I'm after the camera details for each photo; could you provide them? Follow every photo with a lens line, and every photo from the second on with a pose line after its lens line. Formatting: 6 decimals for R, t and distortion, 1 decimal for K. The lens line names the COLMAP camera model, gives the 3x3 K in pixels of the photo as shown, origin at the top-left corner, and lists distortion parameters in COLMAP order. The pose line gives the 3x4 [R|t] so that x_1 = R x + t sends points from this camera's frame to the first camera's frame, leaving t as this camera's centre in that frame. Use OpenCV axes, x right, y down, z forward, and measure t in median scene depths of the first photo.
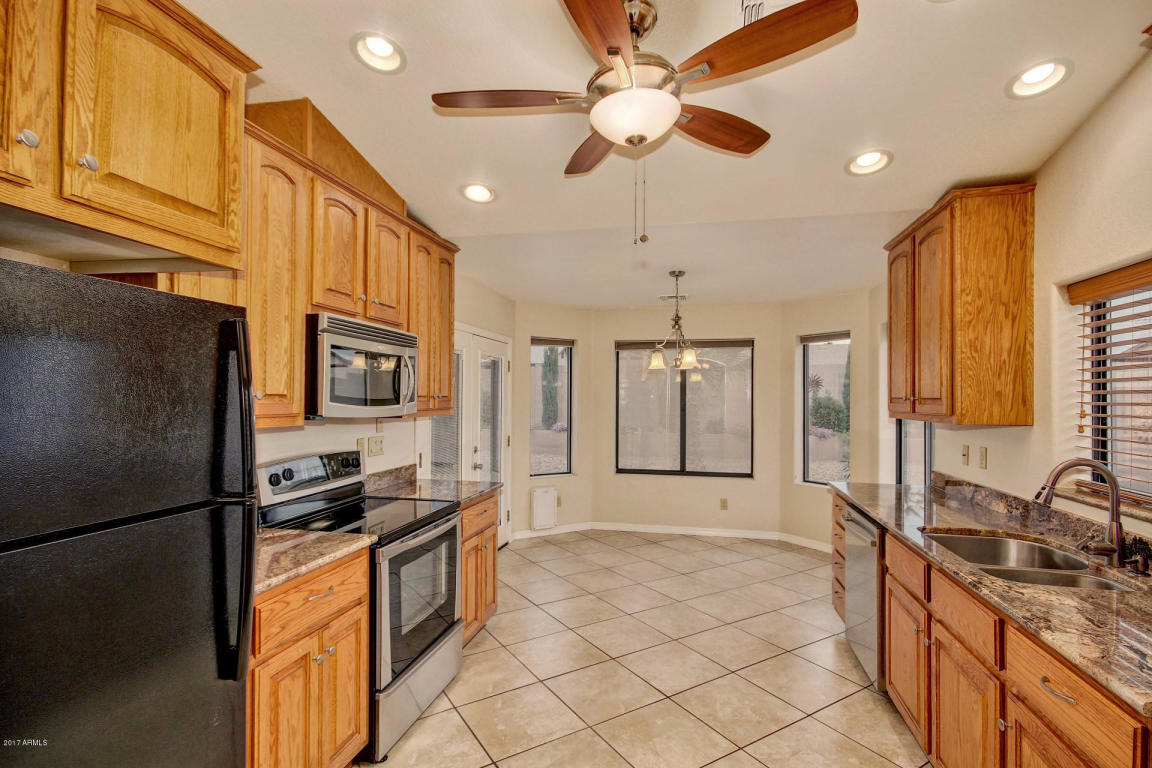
lens RADIAL K [[555.5, 0, 583.2], [0, 555.5, 393.0], [0, 0, 1]] dist [0.009529, -0.002774]
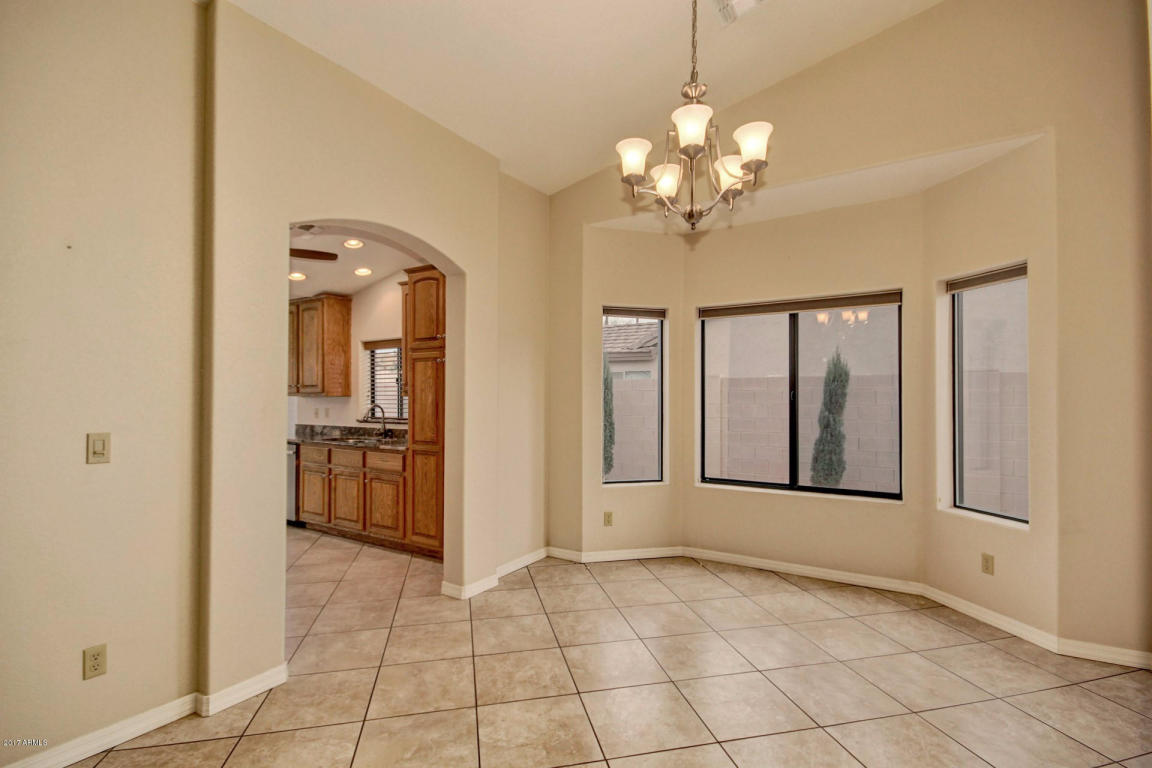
lens RADIAL K [[530.7, 0, 581.6], [0, 530.7, 389.7], [0, 0, 1]] dist [0.003764, -0.005741]
pose [[0.331583, 0.004151, 0.943417, -0.934607], [-0.002107, 0.999991, -0.003659, 0.030537], [-0.943424, -0.000774, 0.331589, -0.647347]]
